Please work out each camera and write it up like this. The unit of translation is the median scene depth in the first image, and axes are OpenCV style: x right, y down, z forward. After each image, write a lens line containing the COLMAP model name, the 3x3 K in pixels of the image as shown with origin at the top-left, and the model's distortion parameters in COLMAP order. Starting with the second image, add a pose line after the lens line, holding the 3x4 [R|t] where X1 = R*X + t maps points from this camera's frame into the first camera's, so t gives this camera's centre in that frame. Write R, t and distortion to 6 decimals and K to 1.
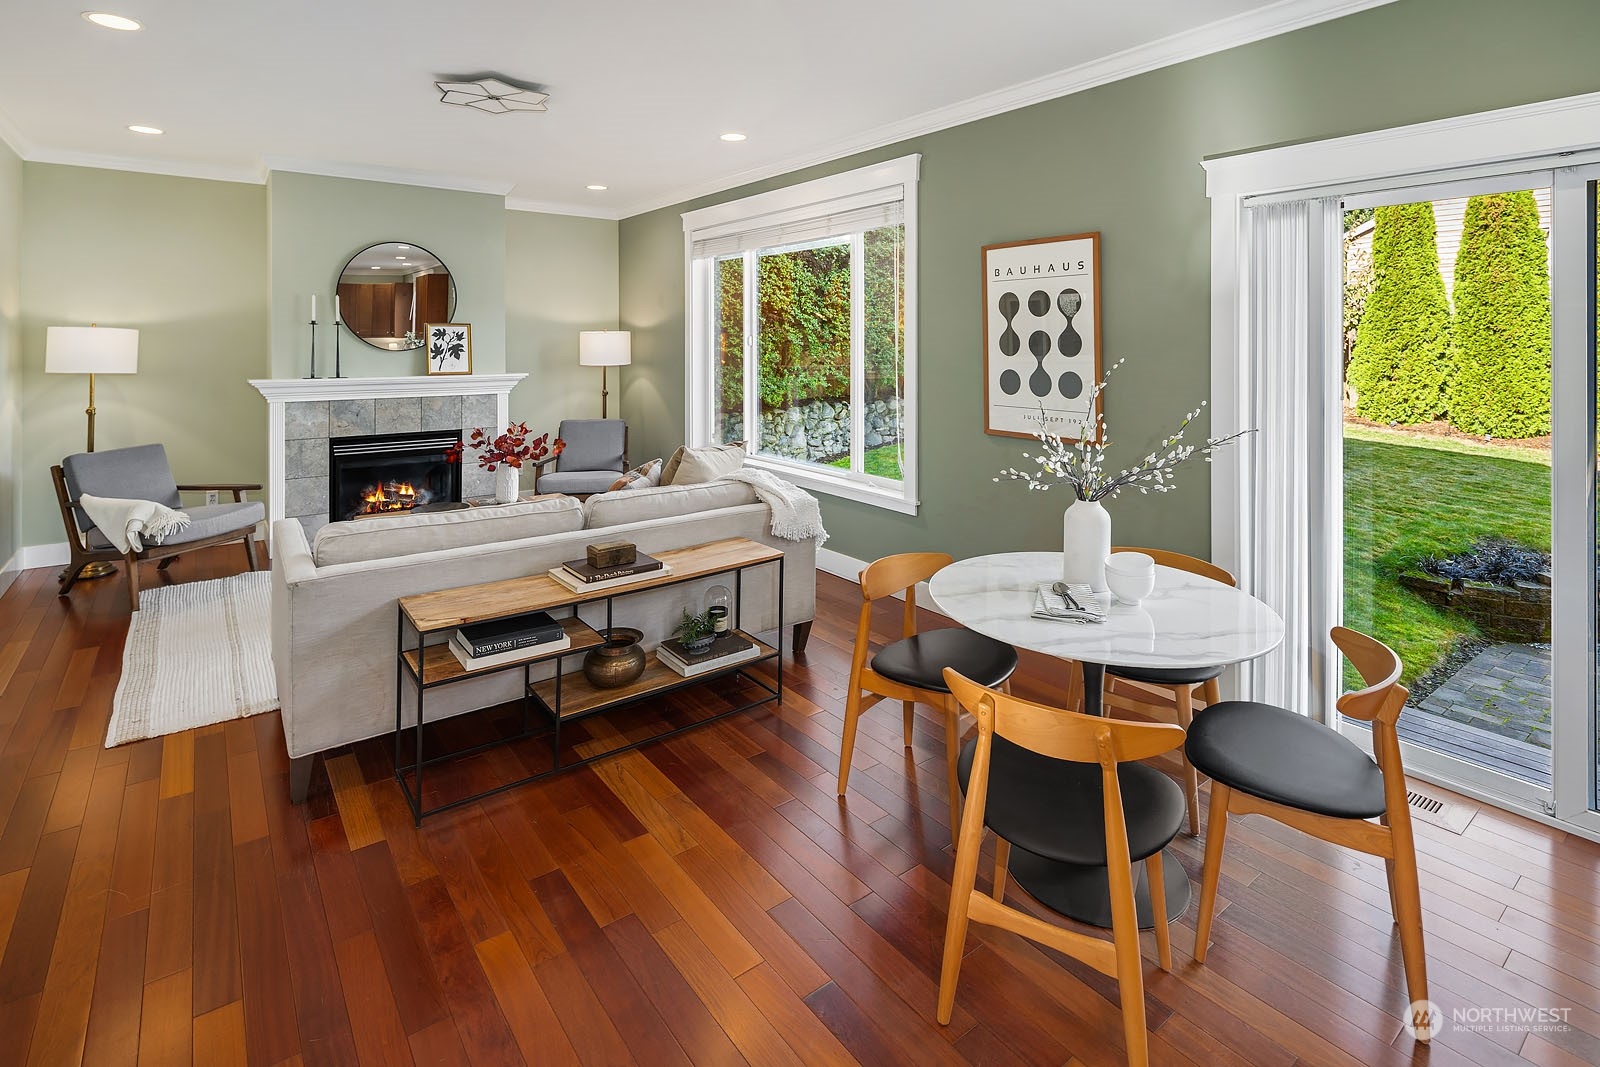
lens RADIAL K [[778.2, 0, 774.1], [0, 778.2, 337.5], [0, 0, 1]] dist [0.002199, -0.001834]
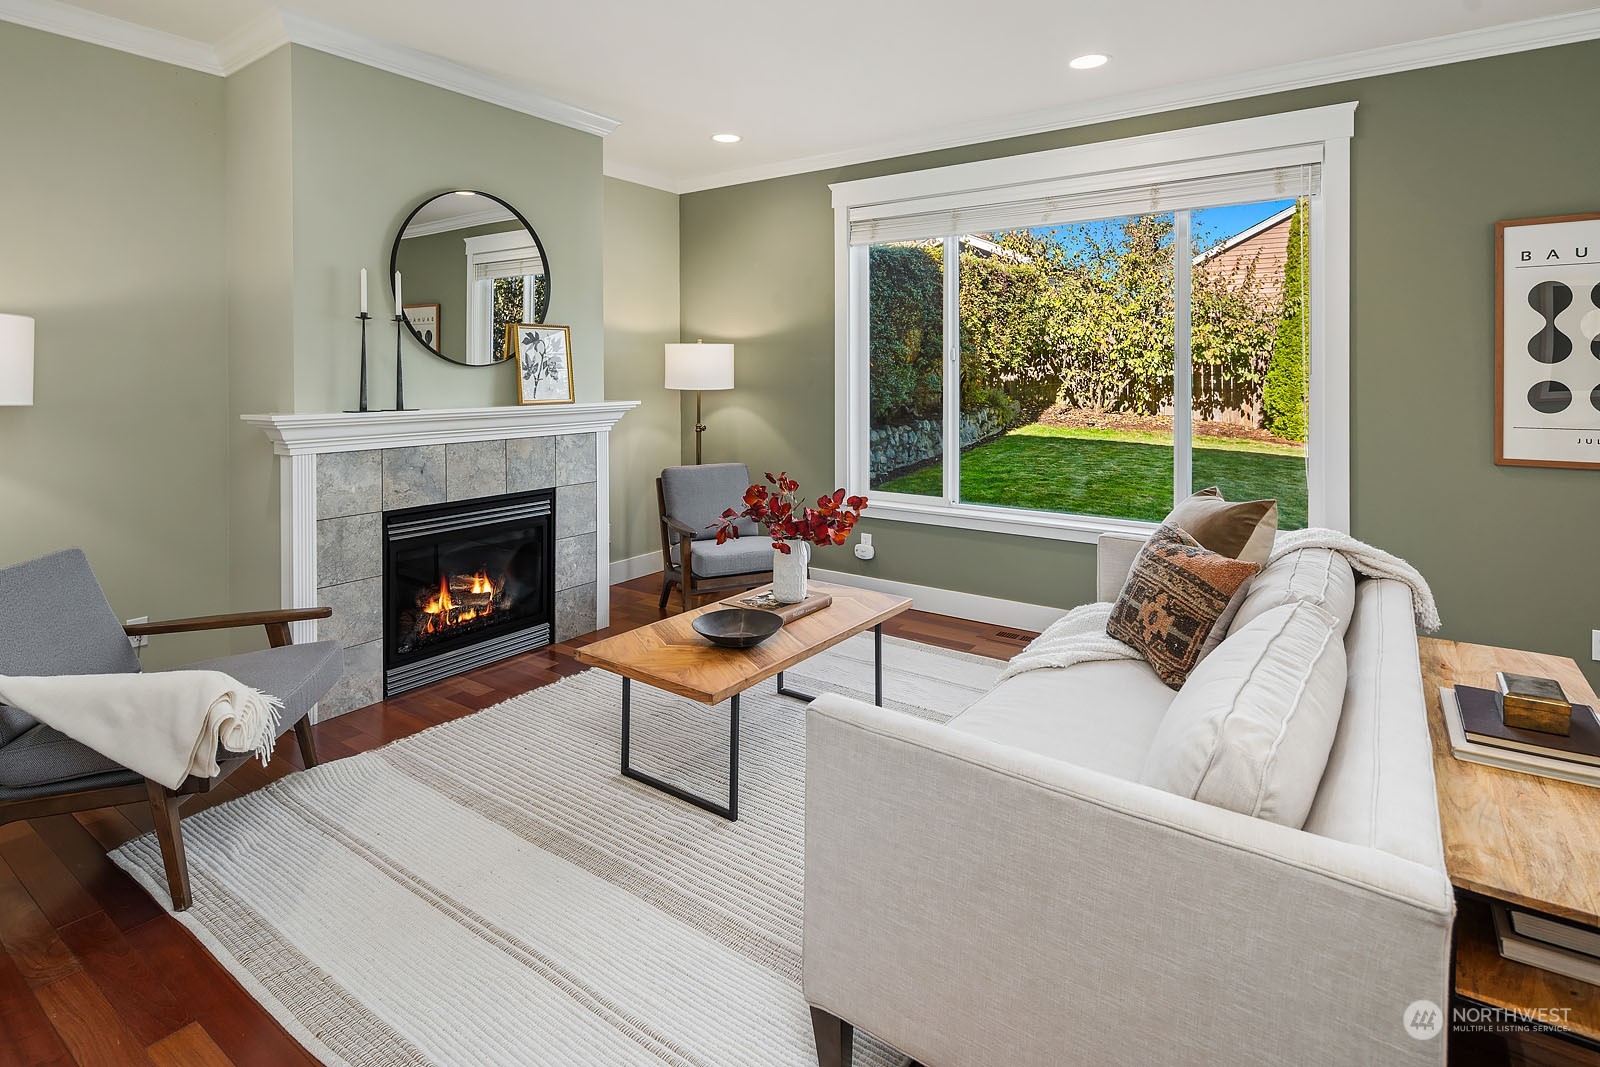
lens RADIAL K [[810.2, 0, 770.5], [0, 810.2, 380.1], [0, 0, 1]] dist [0.000524, -0.000833]
pose [[0.953330, -0.004419, 0.301898, -0.484750], [0.000553, 0.999917, 0.012890, 0.021152], [-0.301930, -0.012122, 0.953253, 0.329515]]
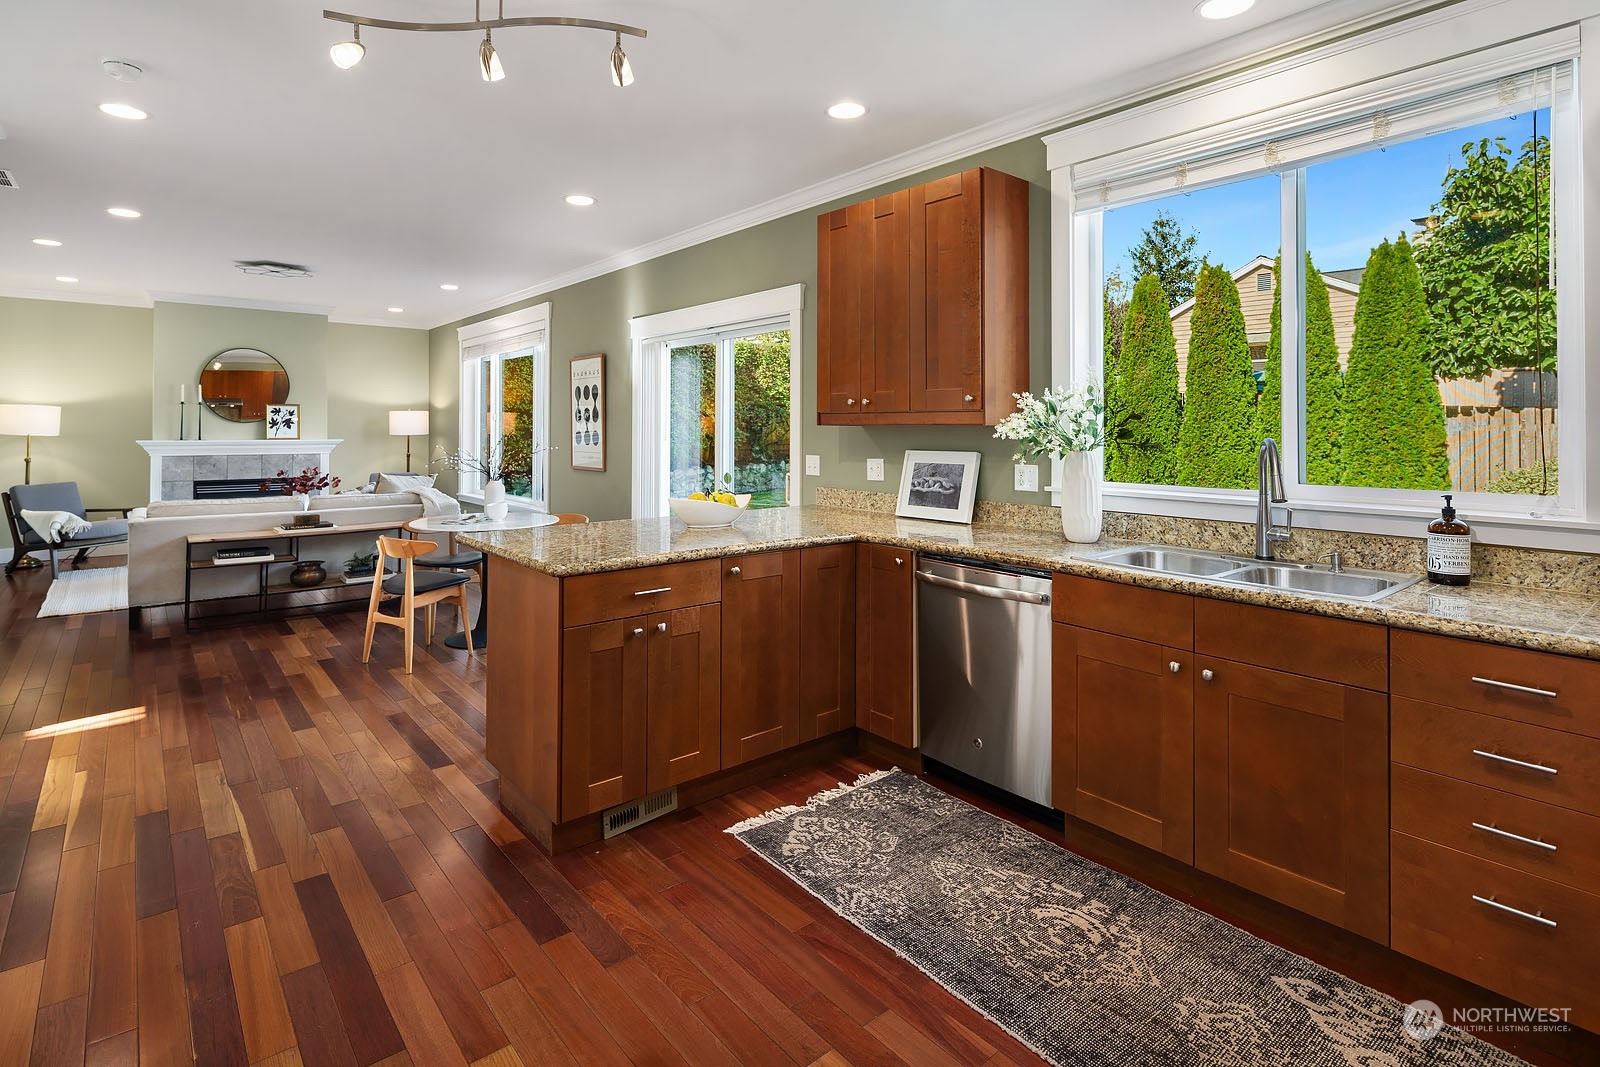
lens RADIAL K [[778.2, 0, 758.8], [0, 778.2, 412.4], [0, 0, 1]] dist [0.002199, -0.001834]
pose [[0.999099, 0.003032, 0.042330, 0.448312], [-0.002408, 0.999888, -0.014791, 0.018110], [-0.042370, 0.014676, 0.998994, -0.536845]]
